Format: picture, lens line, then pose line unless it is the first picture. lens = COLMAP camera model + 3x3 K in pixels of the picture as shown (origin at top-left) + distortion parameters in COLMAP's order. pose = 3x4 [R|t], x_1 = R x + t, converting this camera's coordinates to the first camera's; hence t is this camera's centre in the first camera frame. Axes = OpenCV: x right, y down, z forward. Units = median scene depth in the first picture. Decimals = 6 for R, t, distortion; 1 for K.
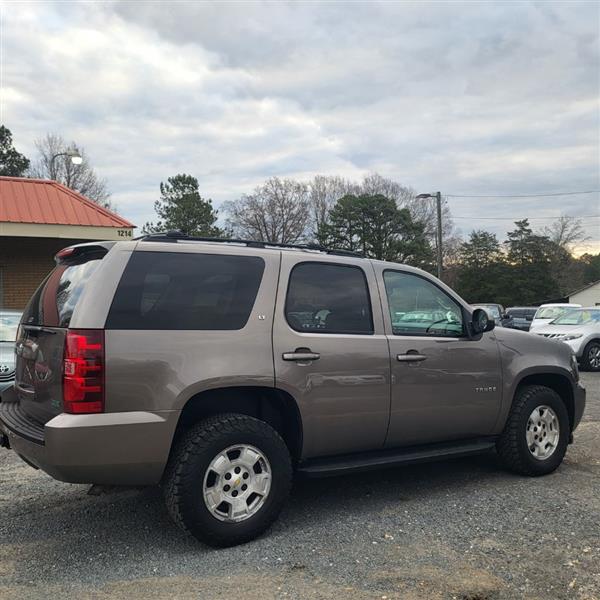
lens RADIAL K [[625.6, 0, 305.9], [0, 625.6, 298.8], [0, 0, 1]] dist [0.019418, 0.000000]
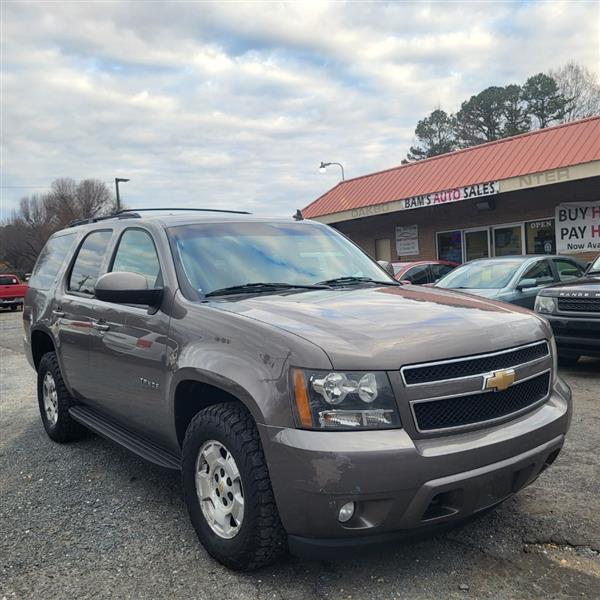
lens RADIAL K [[625.6, 0, 309.7], [0, 625.6, 306.7], [0, 0, 1]] dist [0.019418, 0.000000]
pose [[0.063553, 0.064823, -0.995871, 0.892830], [0.054561, 0.996170, 0.068325, 0.016419], [0.996486, -0.058678, 0.059773, 1.015131]]
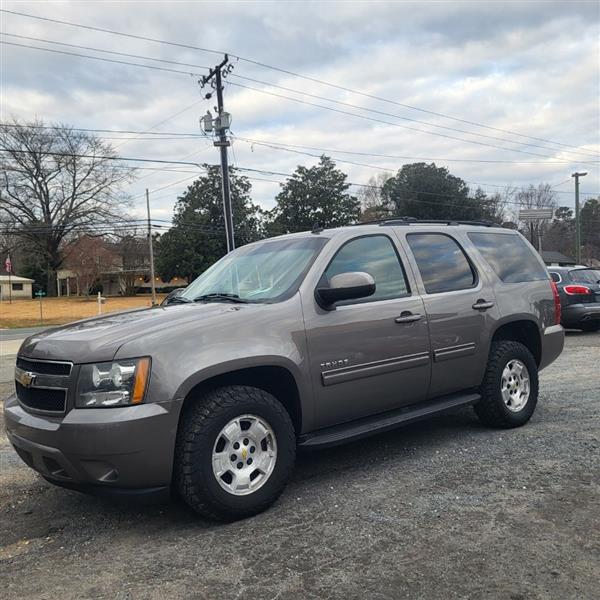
lens RADIAL K [[625.1, 0, 297.6], [0, 625.1, 305.8], [0, 0, 1]] dist [0.029270, 0.000000]
pose [[-0.994823, 0.052761, -0.086850, 0.164452], [0.052397, 0.998605, 0.006461, 0.048986], [0.087070, 0.001877, -0.996200, 1.905618]]
